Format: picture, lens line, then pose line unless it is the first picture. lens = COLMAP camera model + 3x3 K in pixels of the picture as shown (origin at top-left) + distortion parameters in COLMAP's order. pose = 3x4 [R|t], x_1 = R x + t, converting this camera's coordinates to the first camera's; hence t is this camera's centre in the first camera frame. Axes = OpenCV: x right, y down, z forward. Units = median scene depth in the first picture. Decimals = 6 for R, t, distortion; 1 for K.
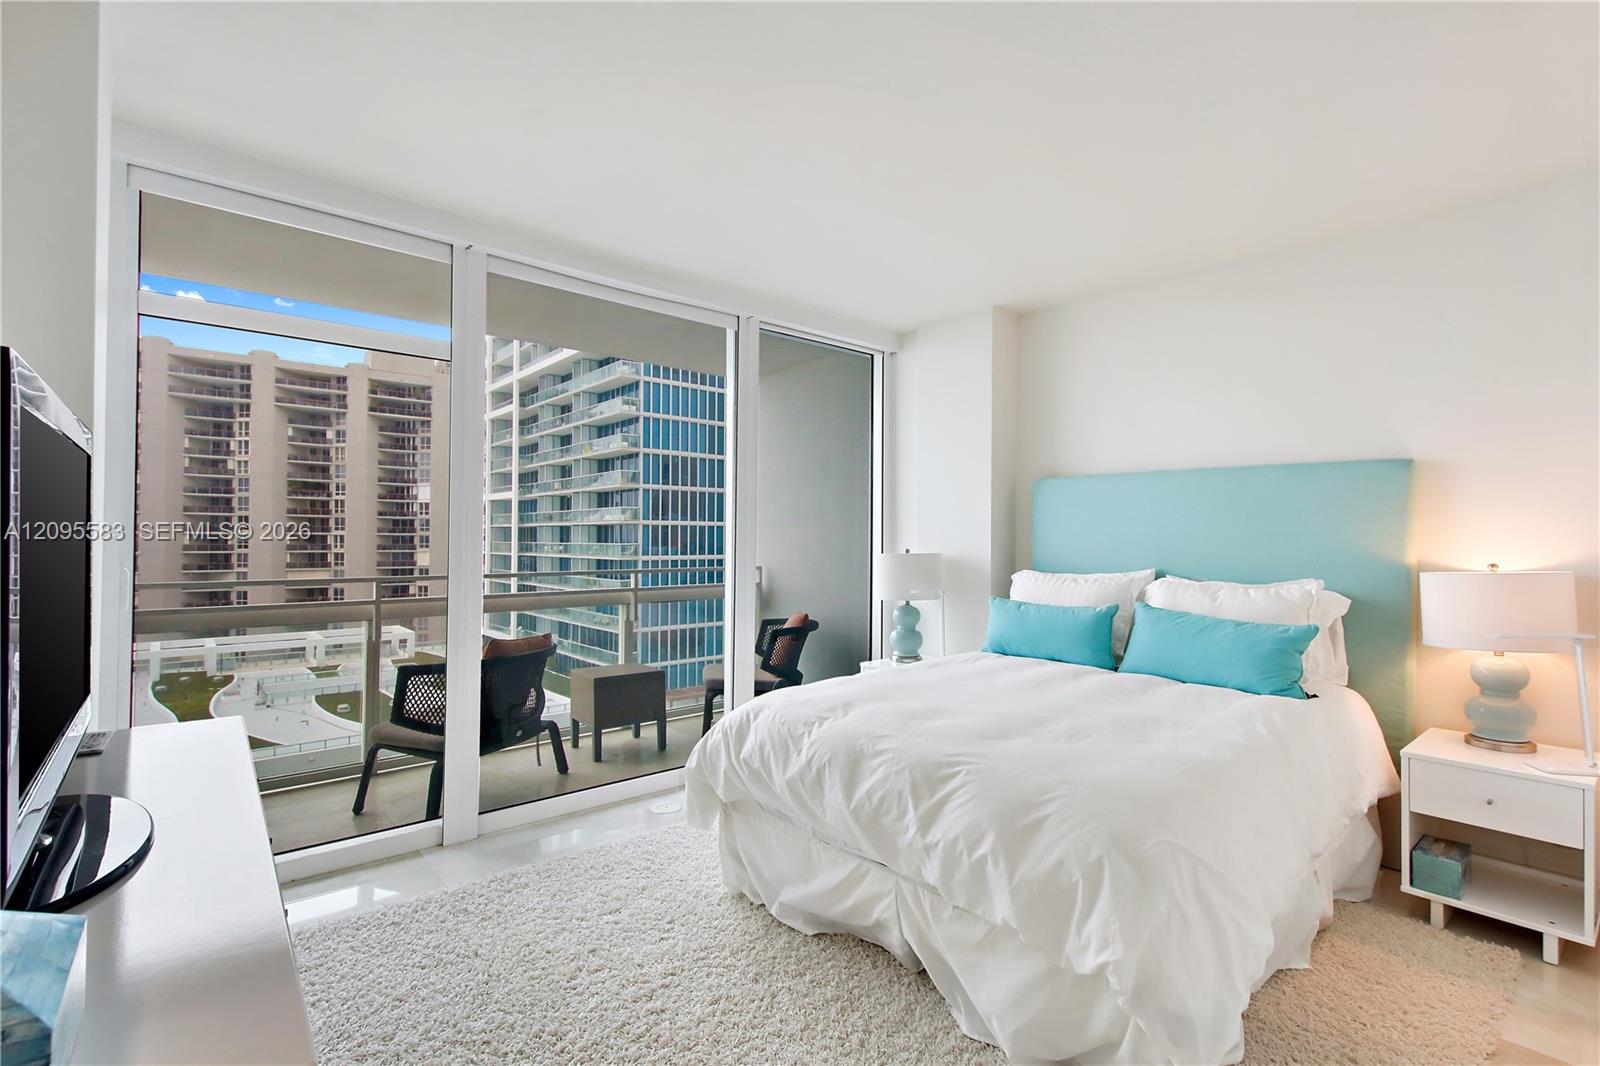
lens RADIAL K [[746.3, 0, 777.7], [0, 746.3, 540.8], [0, 0, 1]] dist [0.010232, -0.004352]
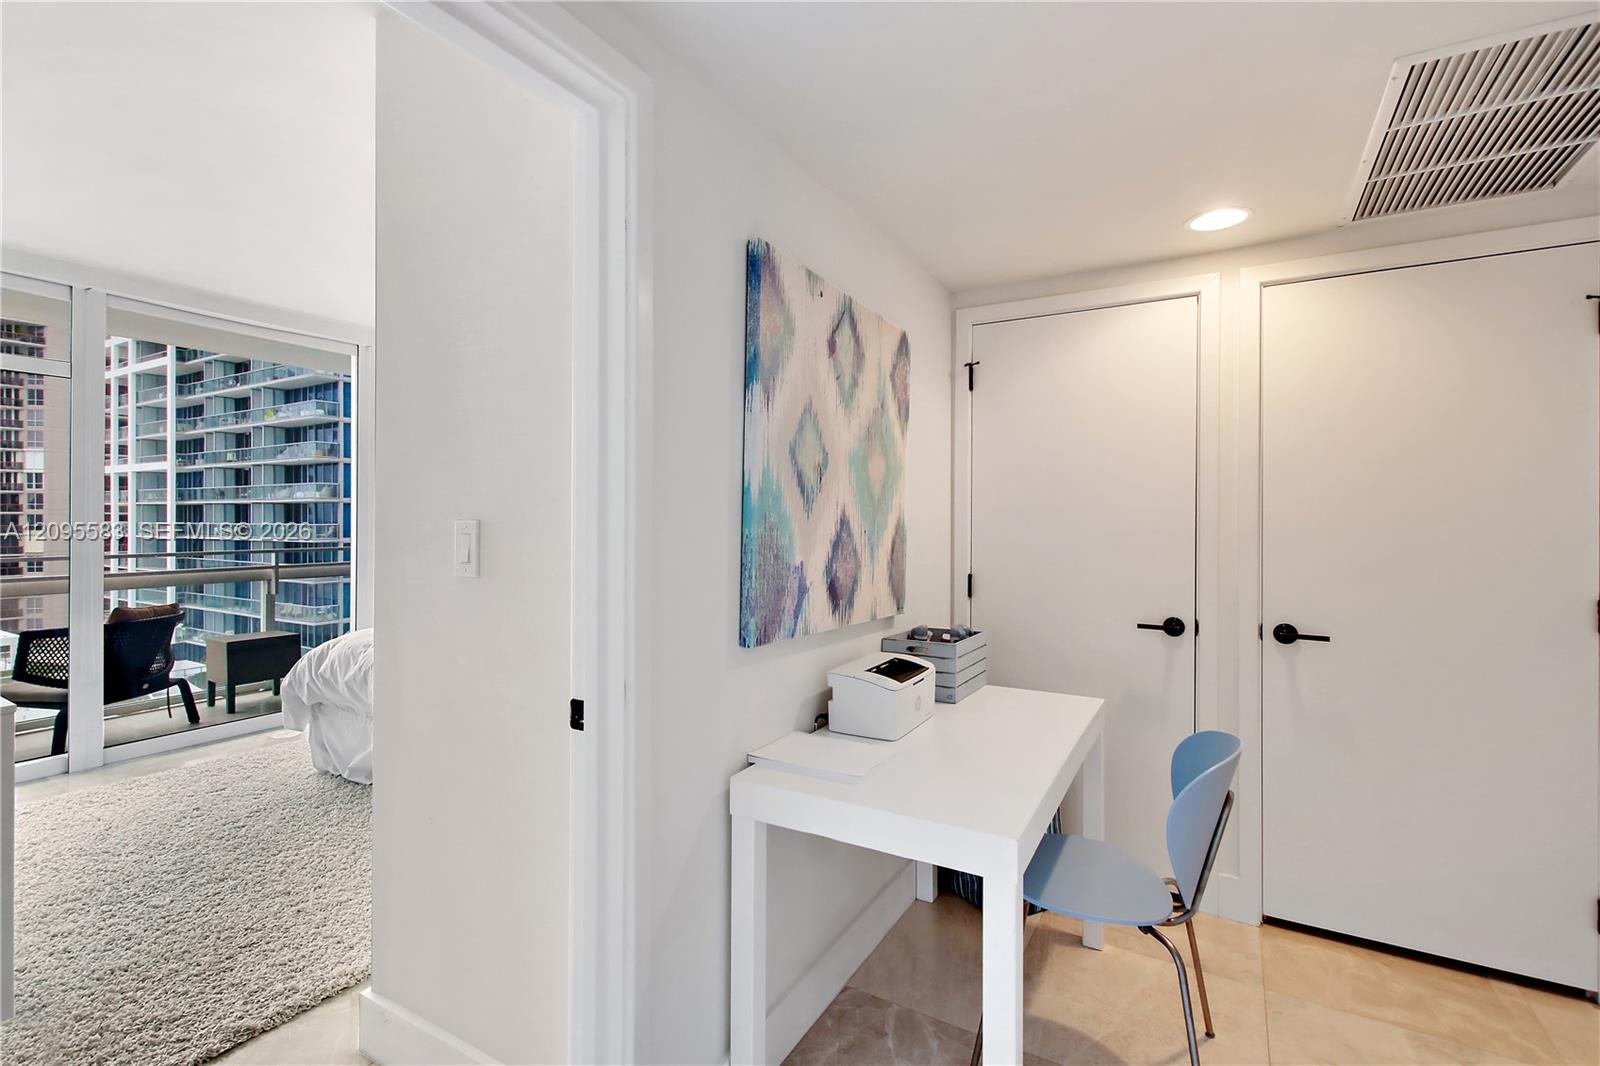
lens RADIAL K [[746.3, 0, 780.7], [0, 746.3, 527.8], [0, 0, 1]] dist [0.010232, -0.004352]
pose [[0.941911, -0.006101, 0.335809, 0.156026], [0.002362, 0.999931, 0.011542, -0.008440], [-0.335856, -0.010078, 0.941860, -0.352137]]
